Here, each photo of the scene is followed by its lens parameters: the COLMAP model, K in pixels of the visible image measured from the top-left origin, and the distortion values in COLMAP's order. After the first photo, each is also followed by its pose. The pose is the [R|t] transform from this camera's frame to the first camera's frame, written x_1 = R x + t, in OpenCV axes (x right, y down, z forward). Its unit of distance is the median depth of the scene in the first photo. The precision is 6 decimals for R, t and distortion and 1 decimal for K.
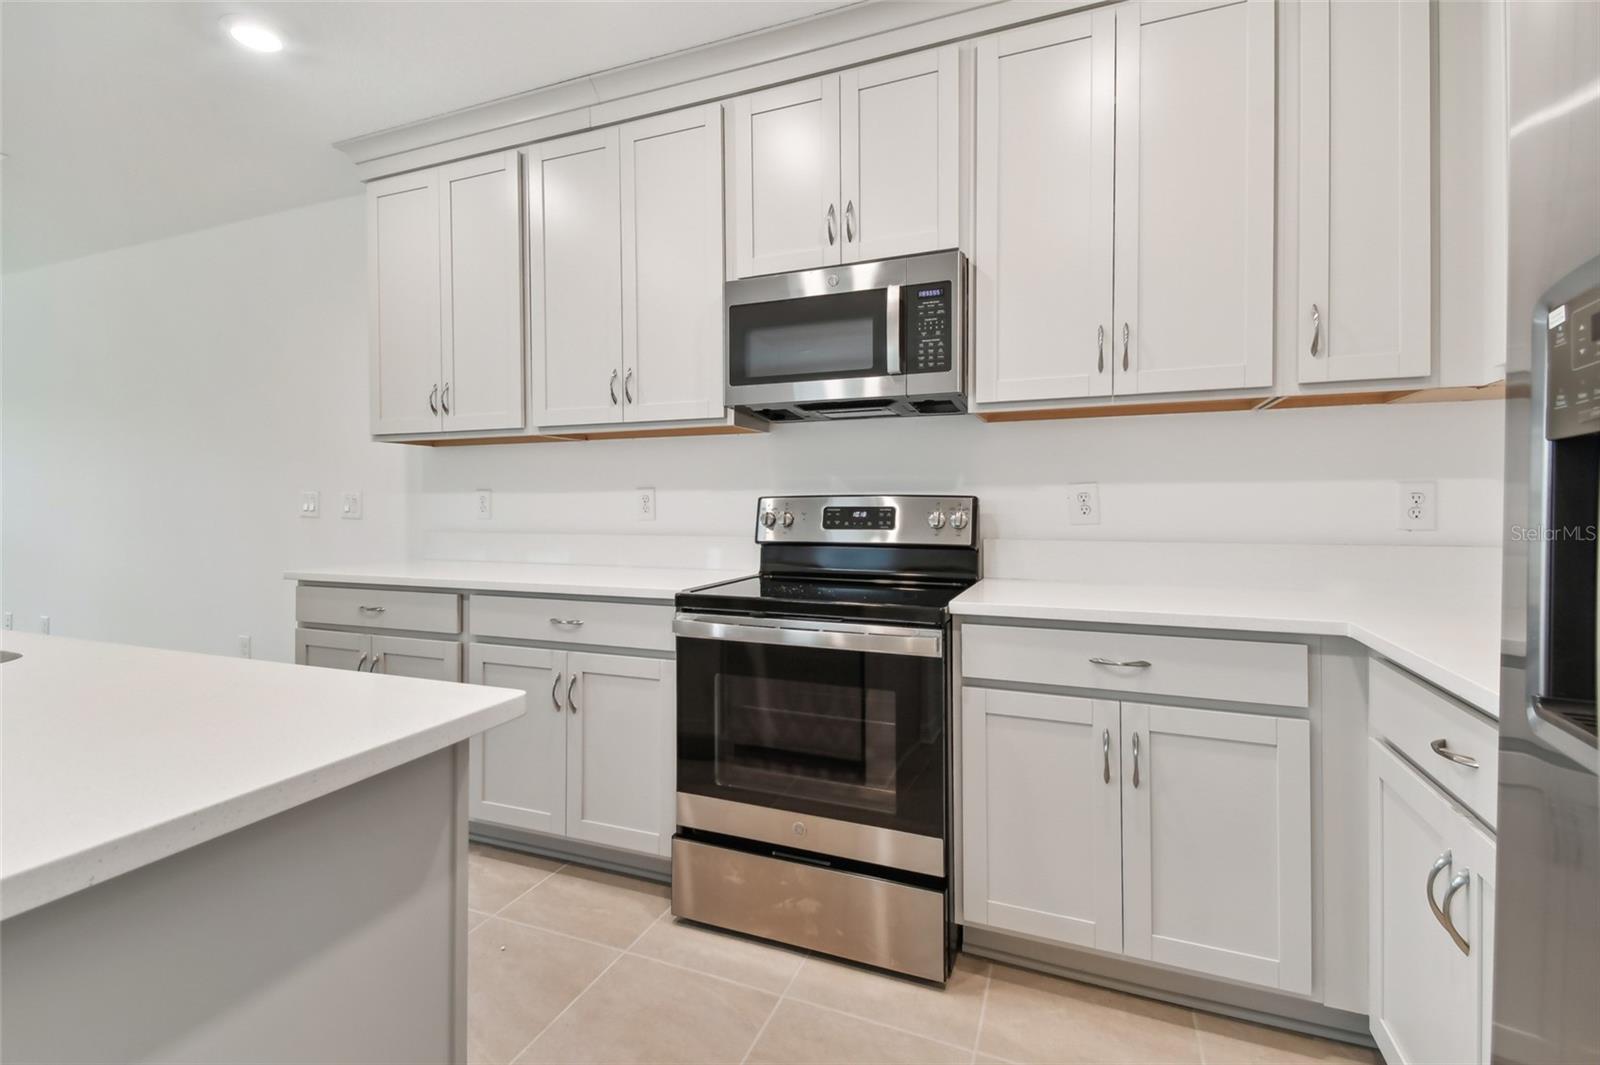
lens RADIAL K [[729.9, 0, 796.4], [0, 729.9, 505.1], [0, 0, 1]] dist [0.044590, -0.018606]
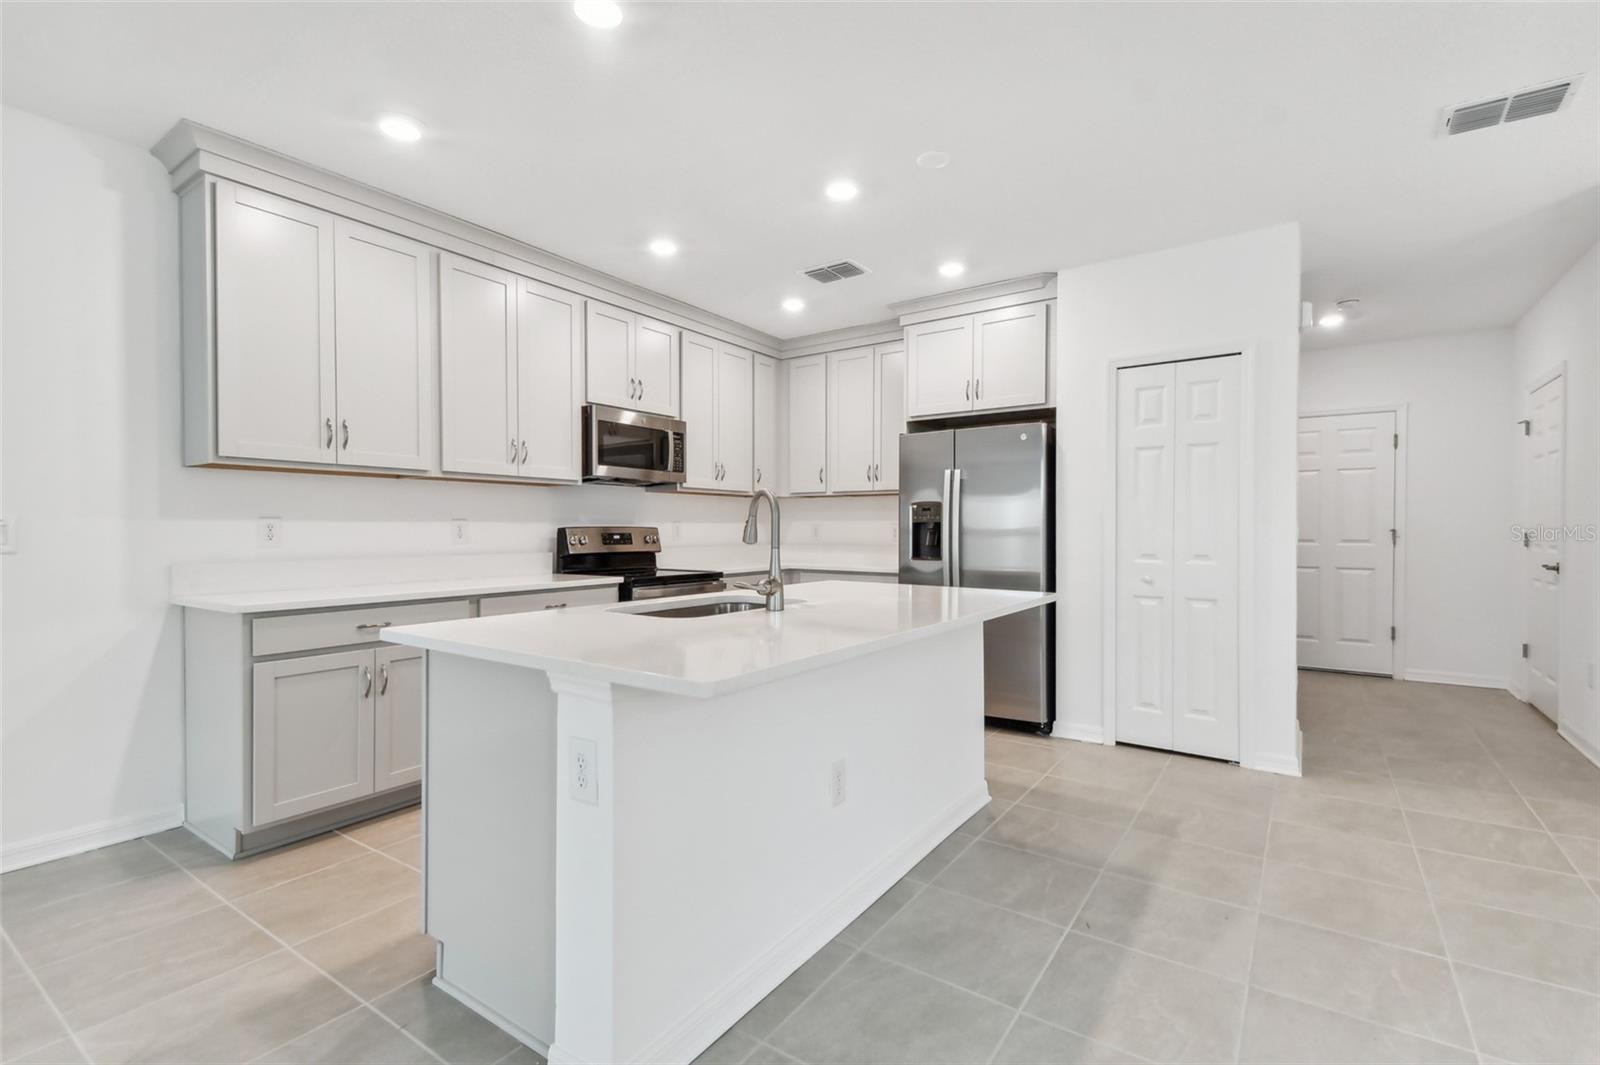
lens RADIAL K [[729.9, 0, 800.5], [0, 729.9, 533.8], [0, 0, 1]] dist [0.044590, -0.018606]
pose [[0.220377, -0.002192, 0.975412, -1.878798], [0.003402, 0.999993, 0.001478, 0.003468], [-0.975409, 0.002992, 0.220383, 0.145399]]
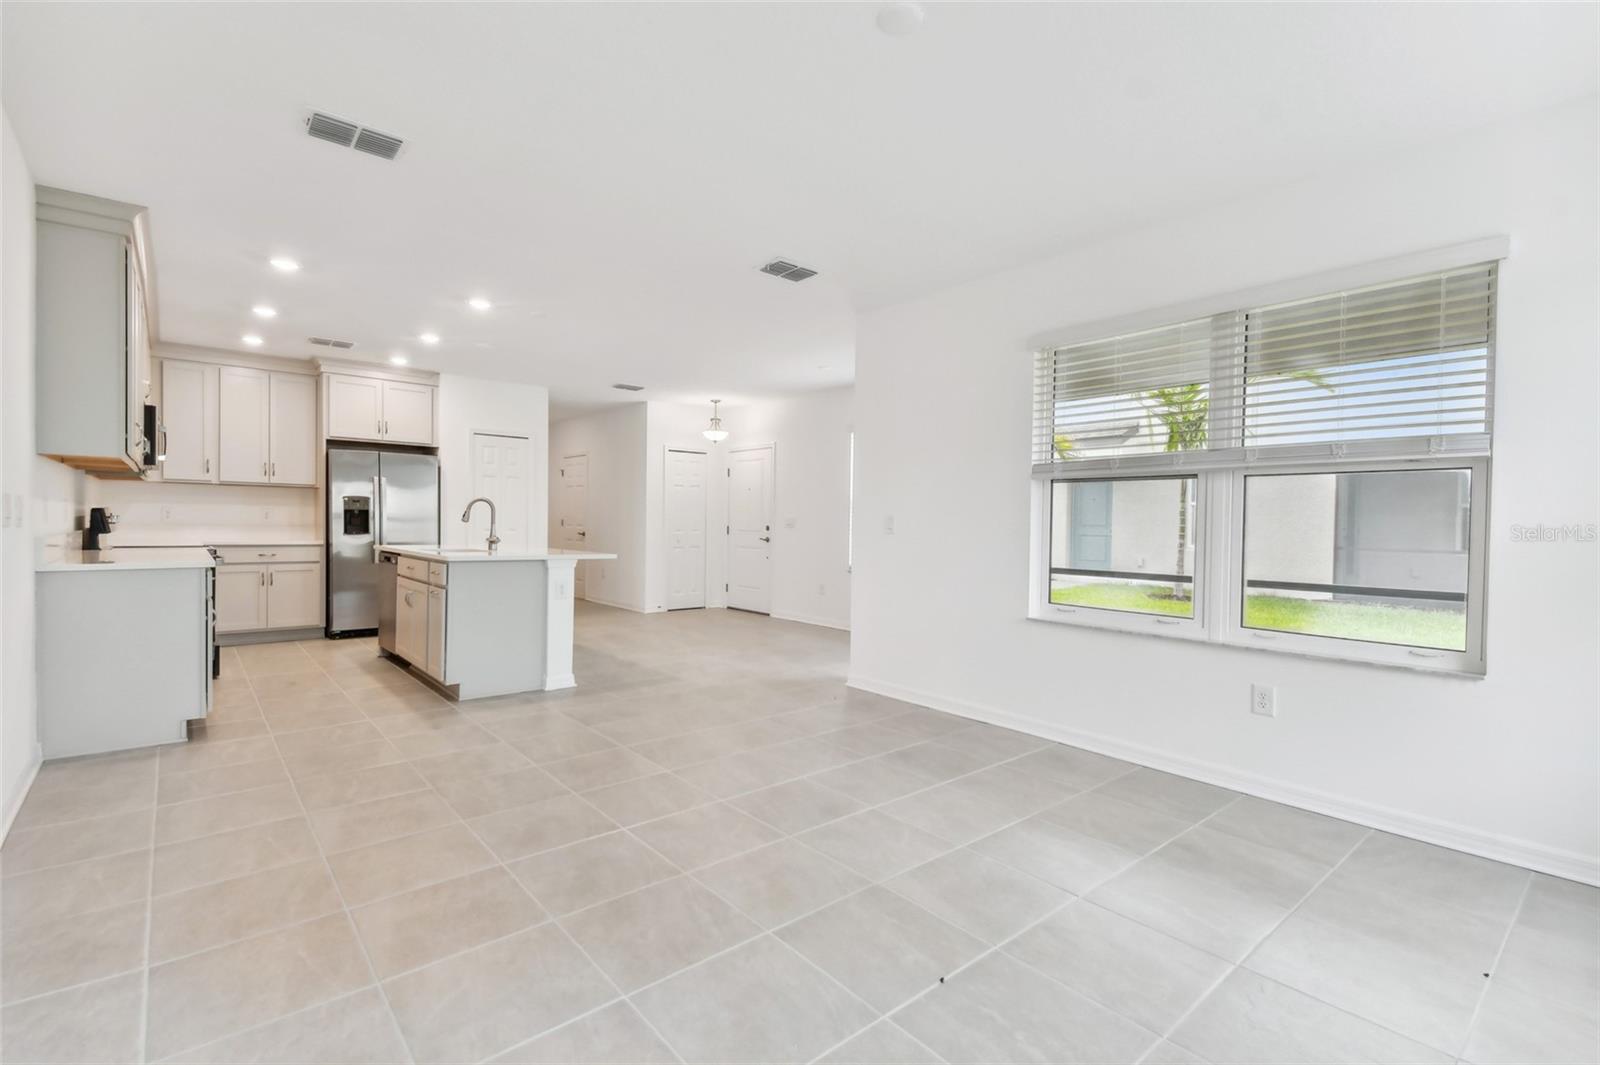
lens RADIAL K [[729.9, 0, 796.1], [0, 729.9, 534.1], [0, 0, 1]] dist [0.044590, -0.018606]
pose [[-0.881955, -0.017172, 0.471021, -3.003430], [-0.009729, 0.999786, 0.018232, 0.004010], [-0.471234, 0.011497, -0.881934, 2.232425]]
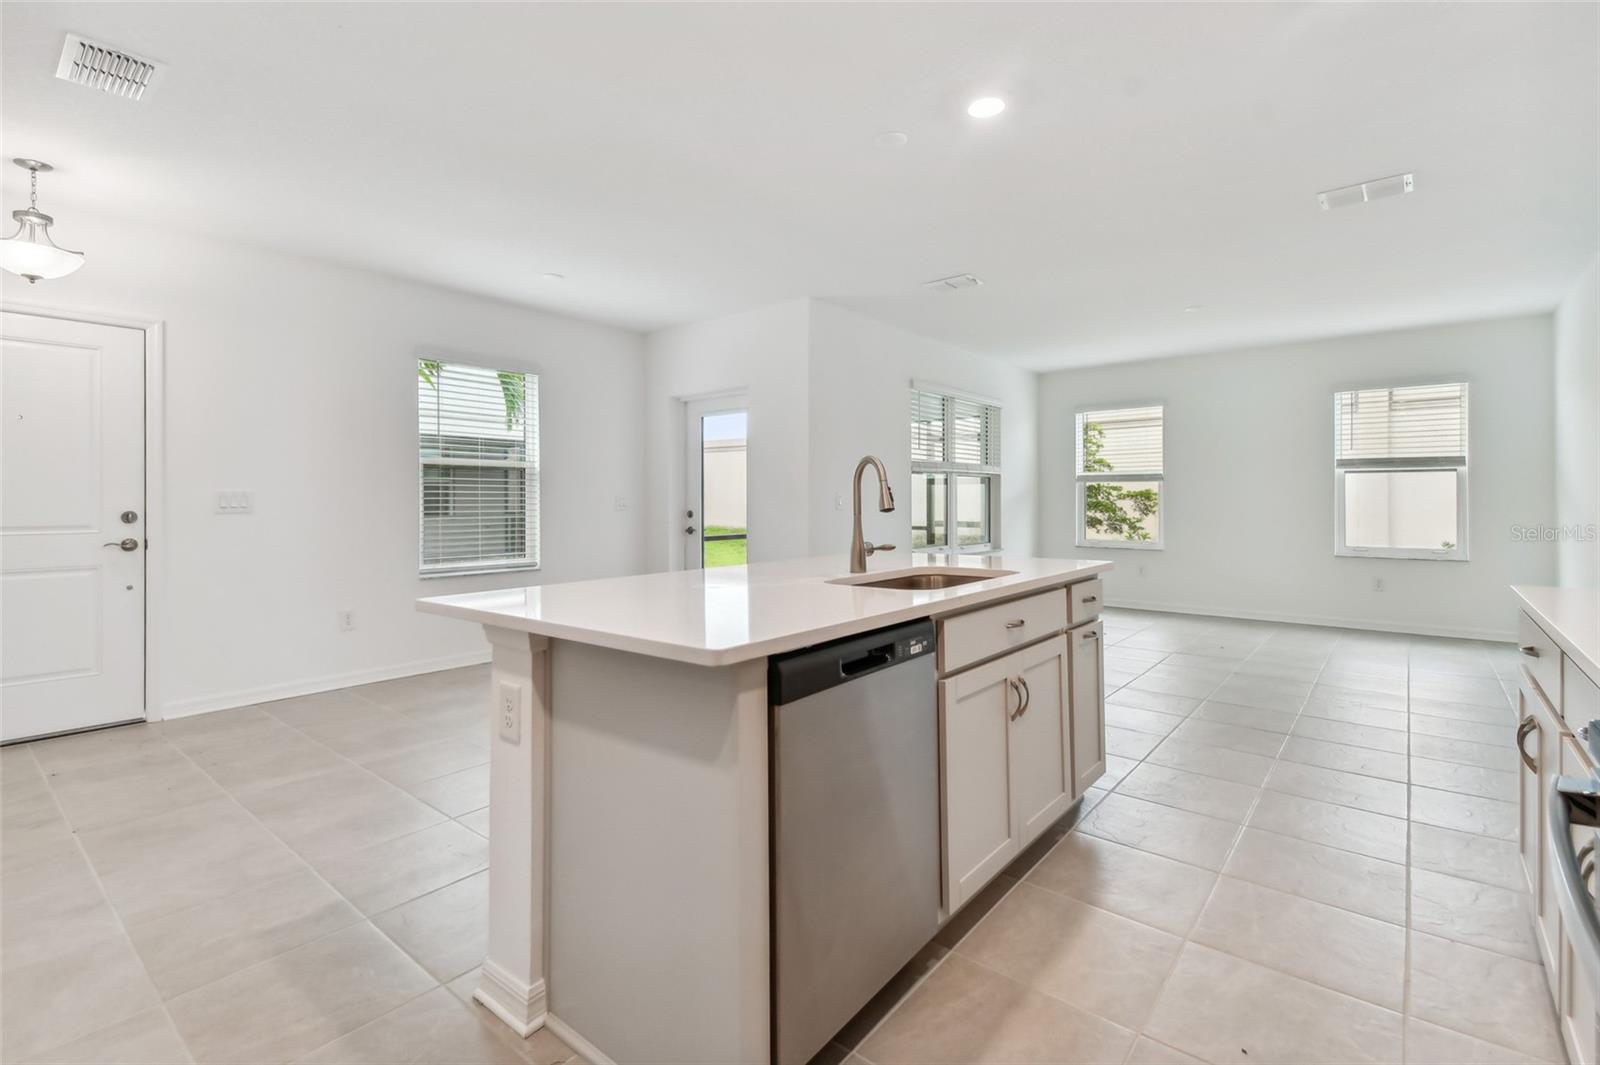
lens RADIAL K [[729.9, 0, 780.7], [0, 729.9, 500.9], [0, 0, 1]] dist [0.044590, -0.018606]
pose [[-0.313903, 0.005207, -0.949441, 0.349970], [0.000292, 0.999985, 0.005388, -0.001293], [0.949455, 0.001414, -0.313900, 0.676790]]
